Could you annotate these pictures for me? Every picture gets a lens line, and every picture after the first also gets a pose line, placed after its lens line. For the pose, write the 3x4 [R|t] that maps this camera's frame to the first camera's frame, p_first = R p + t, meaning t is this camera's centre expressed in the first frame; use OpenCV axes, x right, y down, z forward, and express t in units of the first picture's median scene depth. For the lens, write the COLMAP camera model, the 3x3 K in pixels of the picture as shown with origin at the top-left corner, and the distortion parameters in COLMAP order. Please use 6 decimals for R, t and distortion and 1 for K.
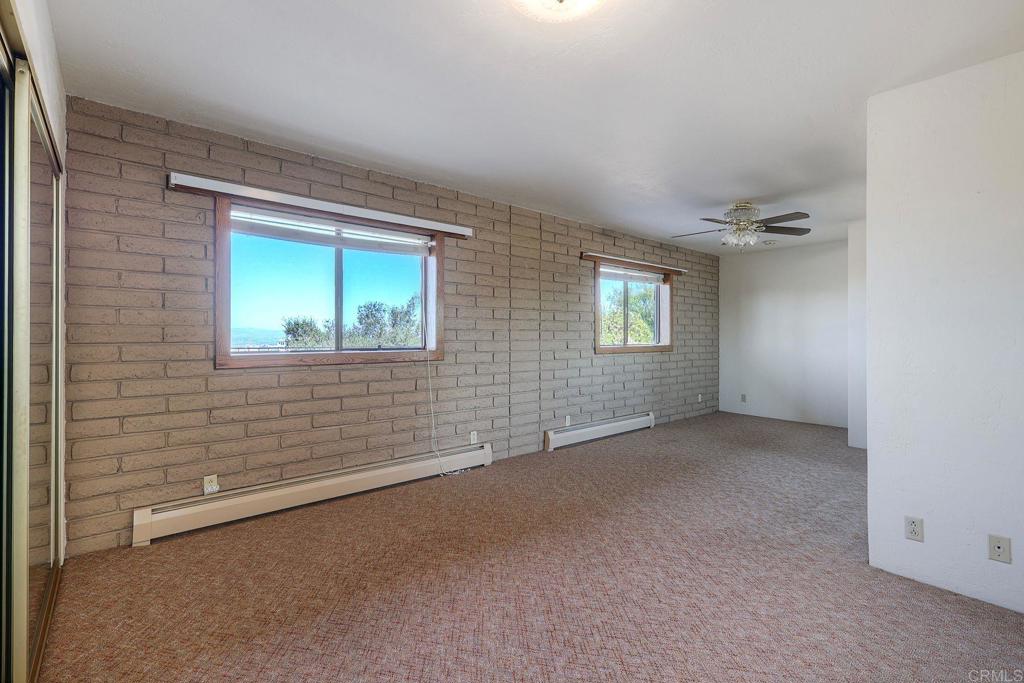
lens RADIAL K [[447.2, 0, 512.2], [0, 447.2, 337.6], [0, 0, 1]] dist [-0.000961, -0.000242]
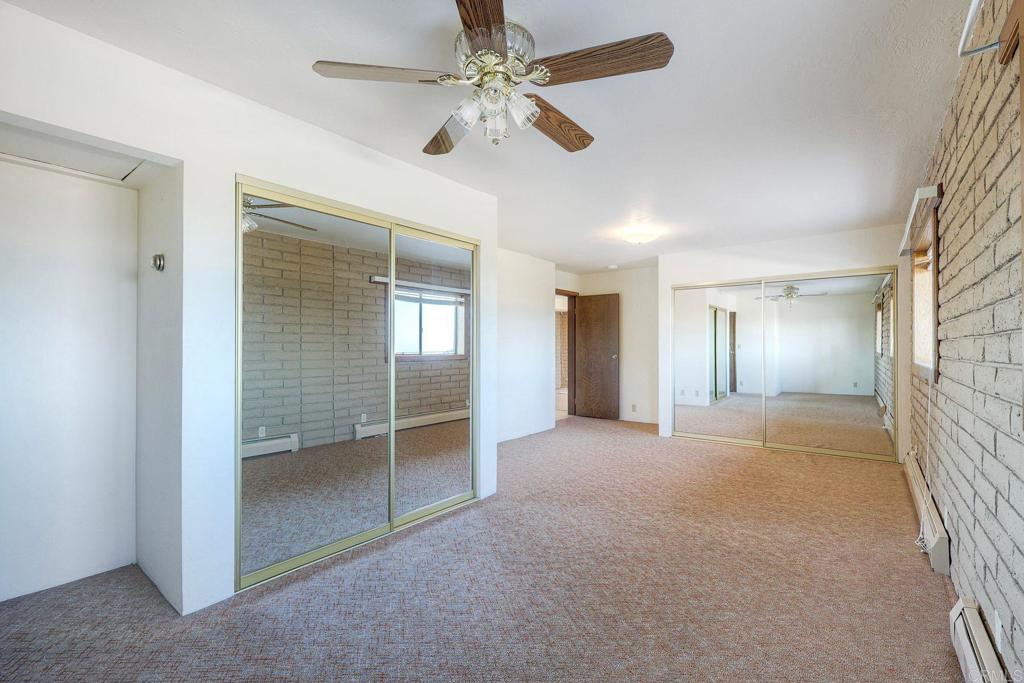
lens RADIAL K [[447.2, 0, 513.7], [0, 447.2, 343.8], [0, 0, 1]] dist [-0.000961, -0.000242]
pose [[-0.979971, -0.001115, -0.199136, 0.848745], [-0.000031, 0.999985, -0.005446, -0.009296], [0.199139, -0.005331, -0.979957, 2.067833]]
